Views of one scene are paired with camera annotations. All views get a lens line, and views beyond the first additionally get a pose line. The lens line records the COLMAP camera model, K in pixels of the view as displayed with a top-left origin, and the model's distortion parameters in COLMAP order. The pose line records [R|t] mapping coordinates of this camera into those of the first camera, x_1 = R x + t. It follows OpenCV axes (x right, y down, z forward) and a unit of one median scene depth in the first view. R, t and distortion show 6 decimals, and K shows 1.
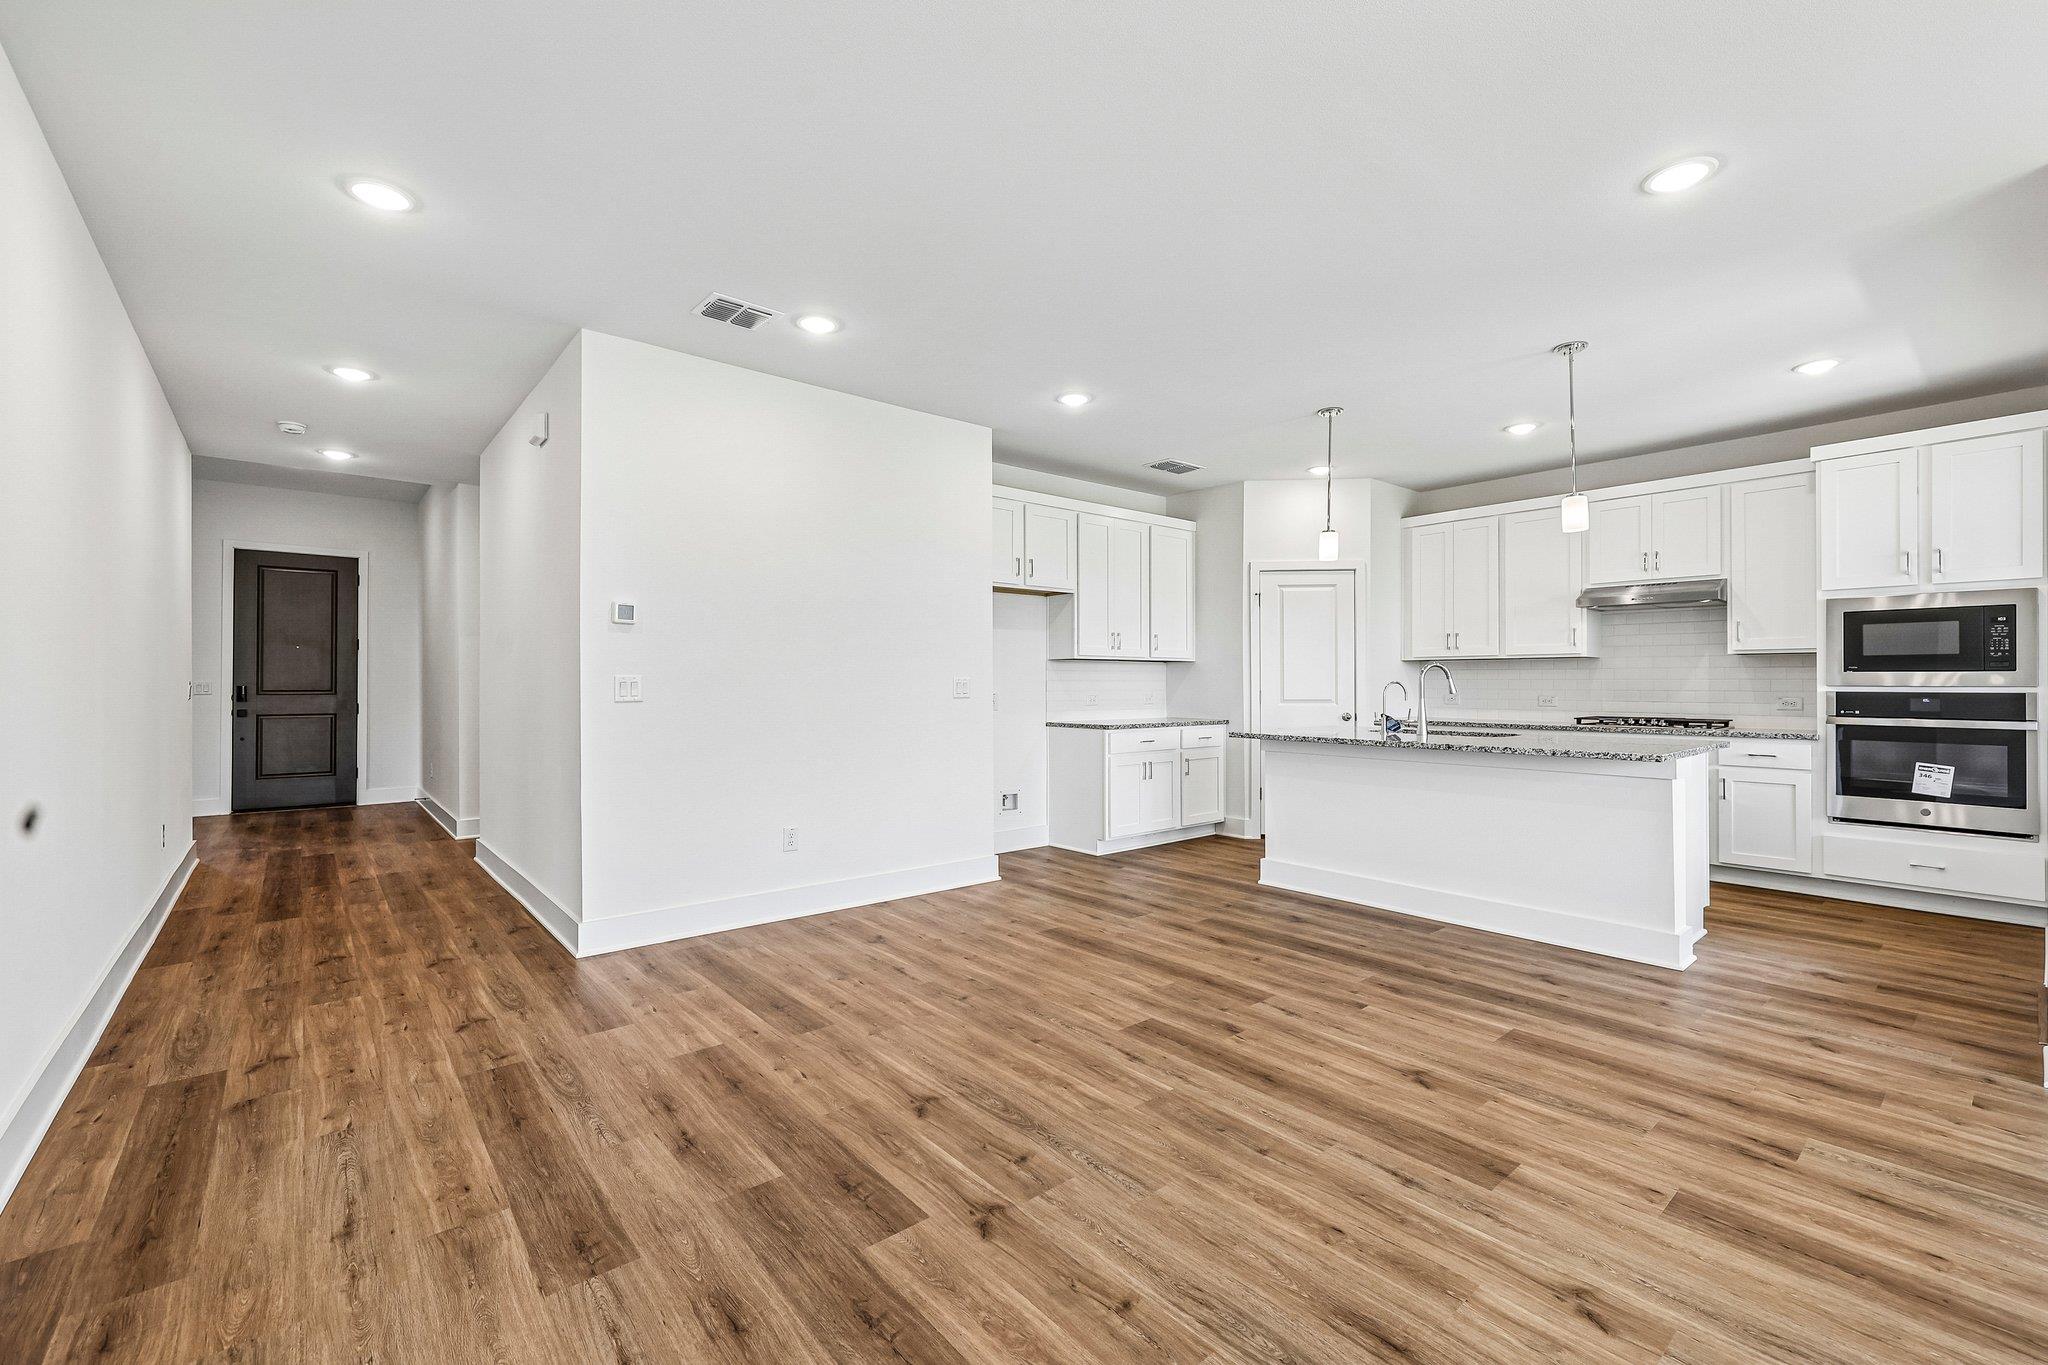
lens RADIAL K [[862.5, 0, 1028.3], [0, 862.5, 680.4], [0, 0, 1]] dist [-0.001110, 0.000602]
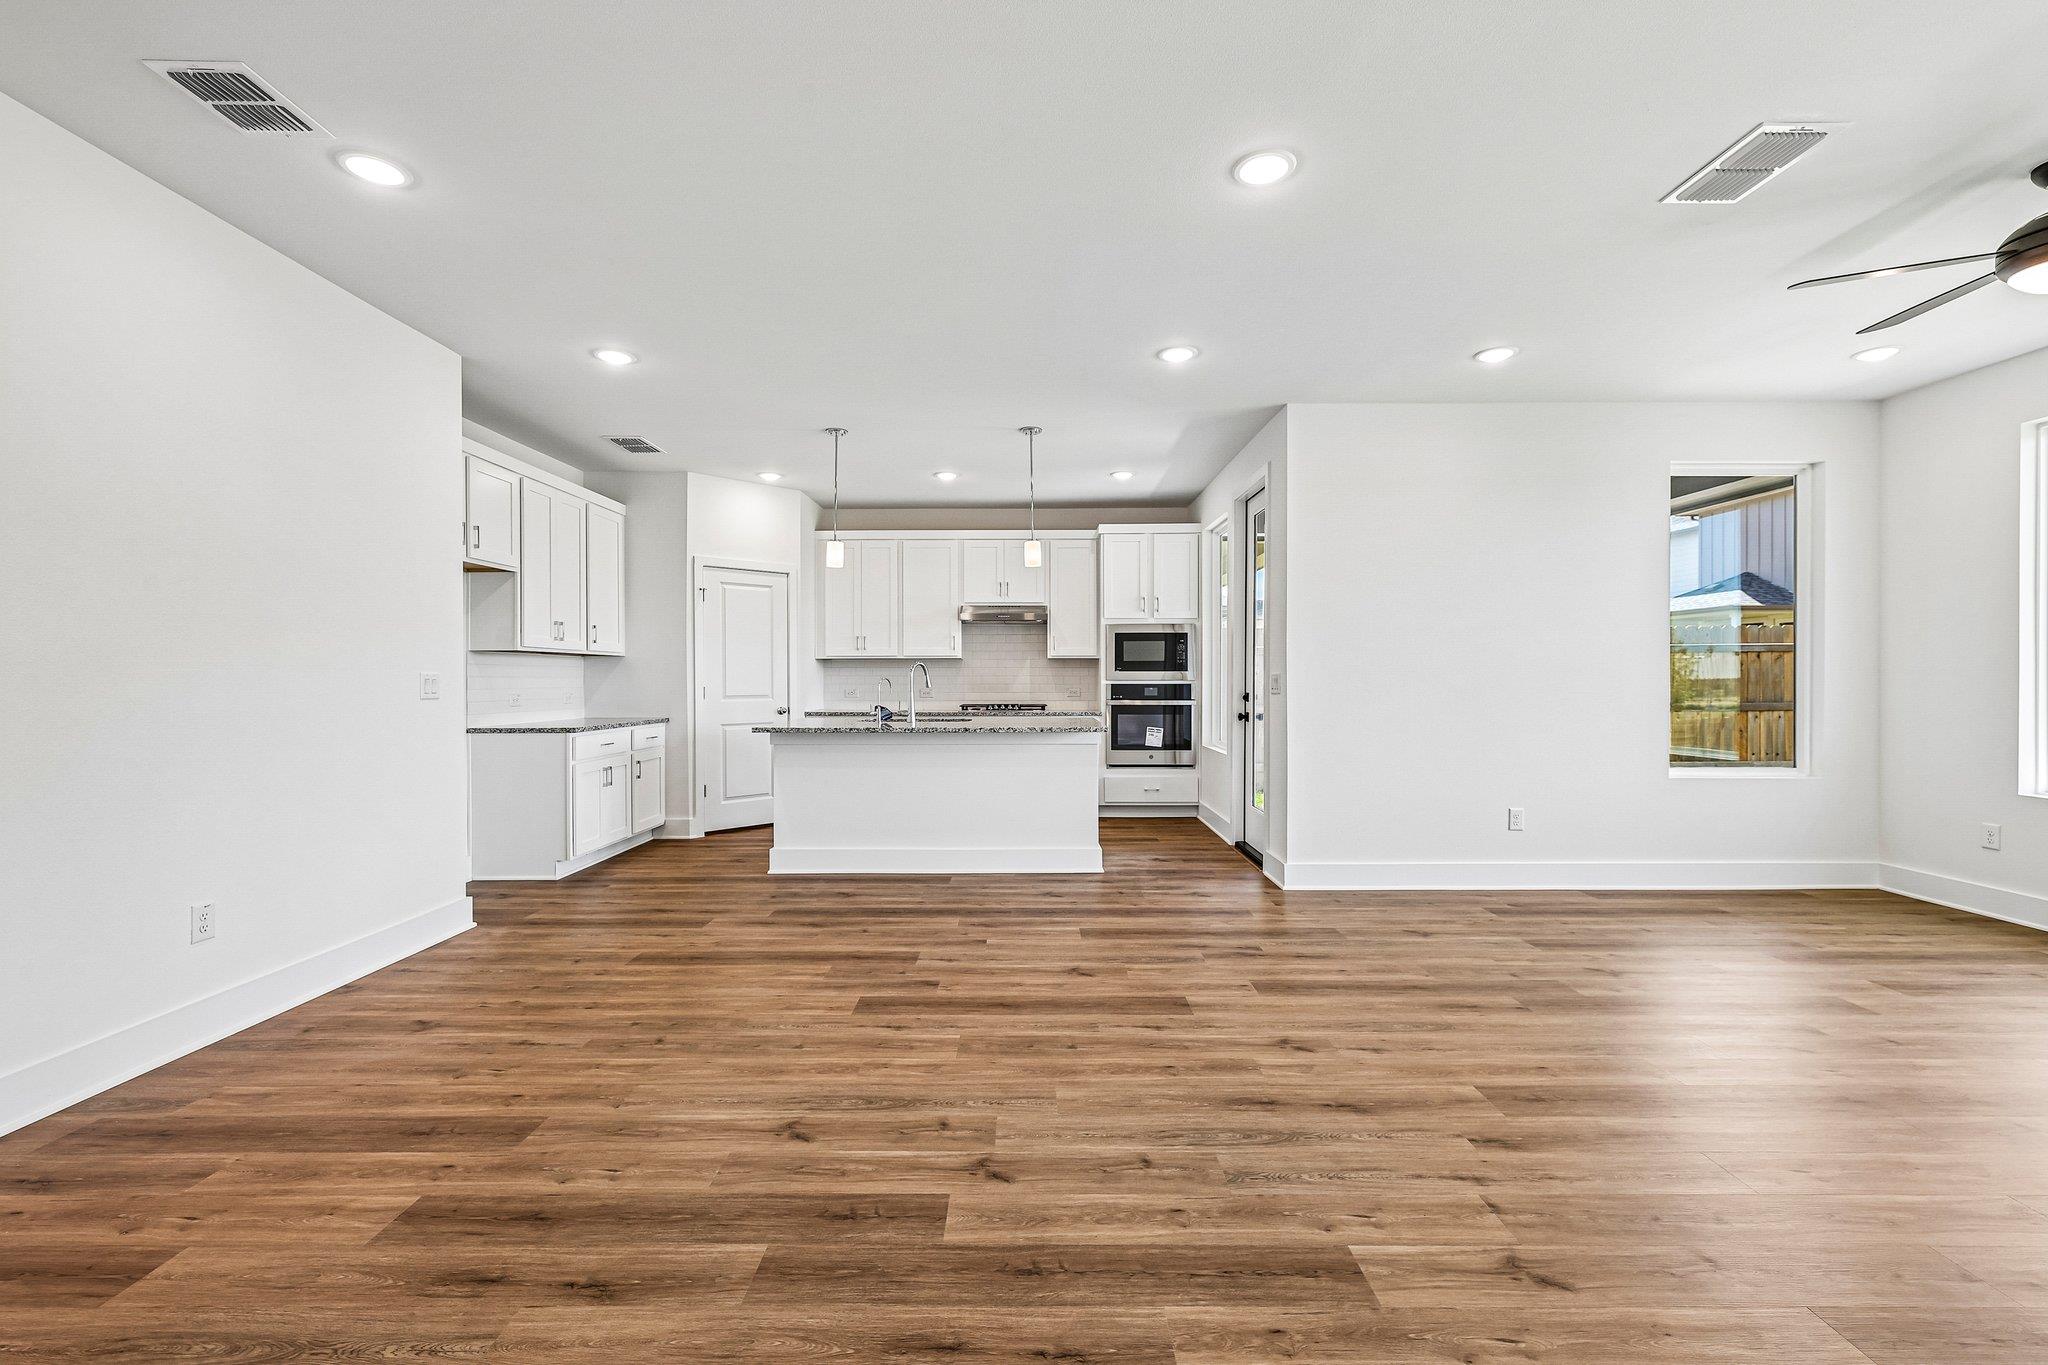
lens RADIAL K [[862.5, 0, 1028.3], [0, 862.5, 680.4], [0, 0, 1]] dist [-0.001110, 0.000602]
pose [[0.646996, -0.002444, 0.762490, -0.346199], [-0.000239, 0.999994, 0.003407, 0.001308], [-0.762494, -0.002387, 0.646991, 0.107599]]
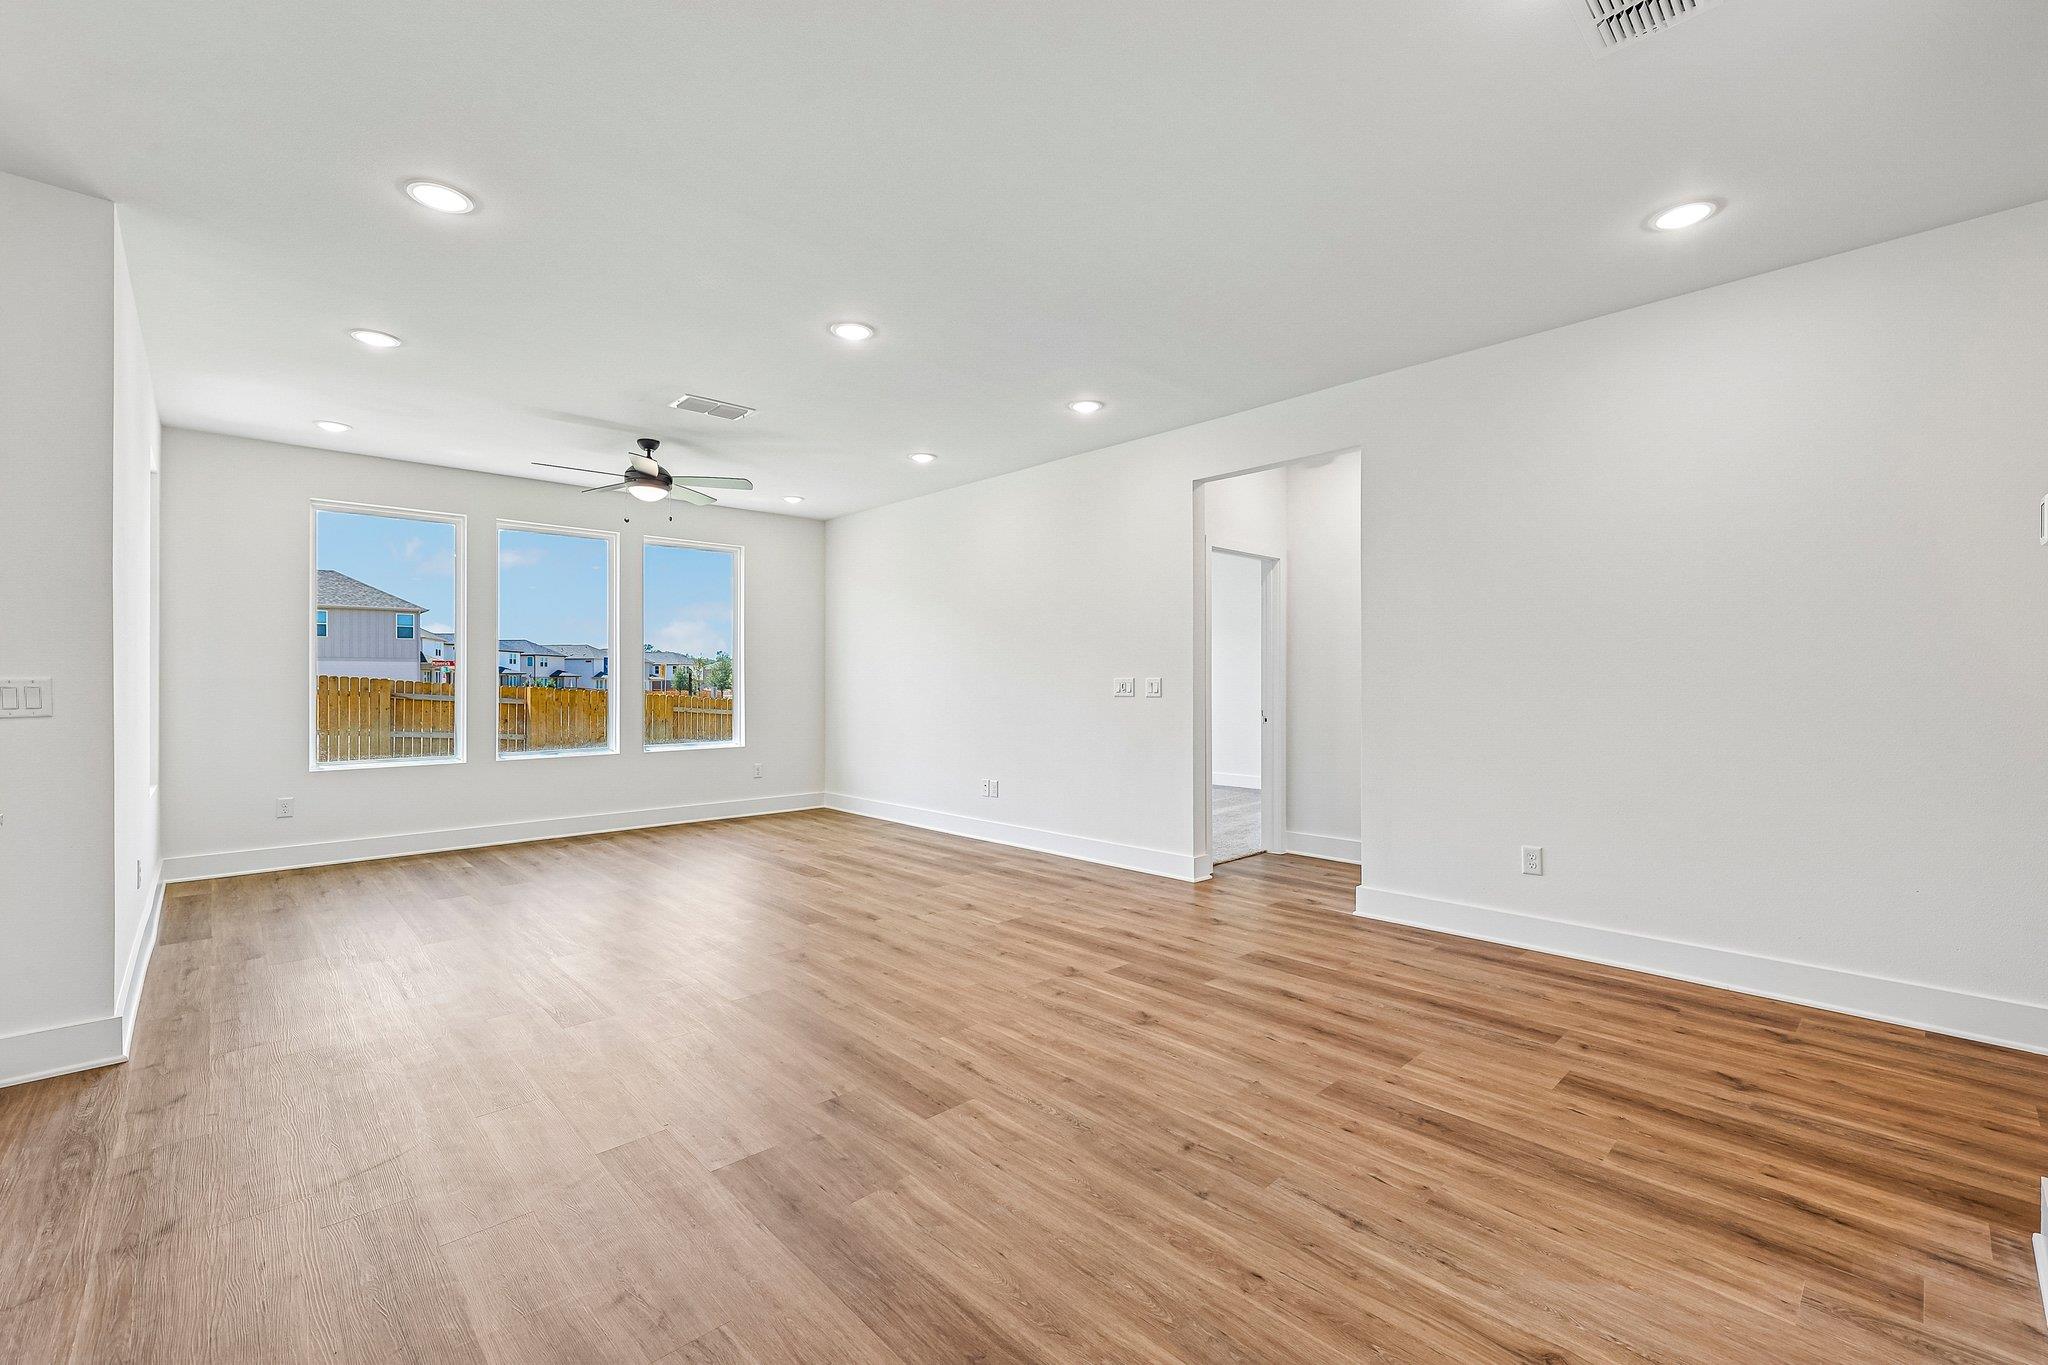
lens RADIAL K [[862.5, 0, 1028.3], [0, 862.5, 680.4], [0, 0, 1]] dist [-0.001110, 0.000602]
pose [[-0.998345, 0.003965, -0.057364, 0.061619], [0.004086, 0.999990, -0.002009, 0.001203], [0.057355, -0.002240, -0.998351, 1.166189]]
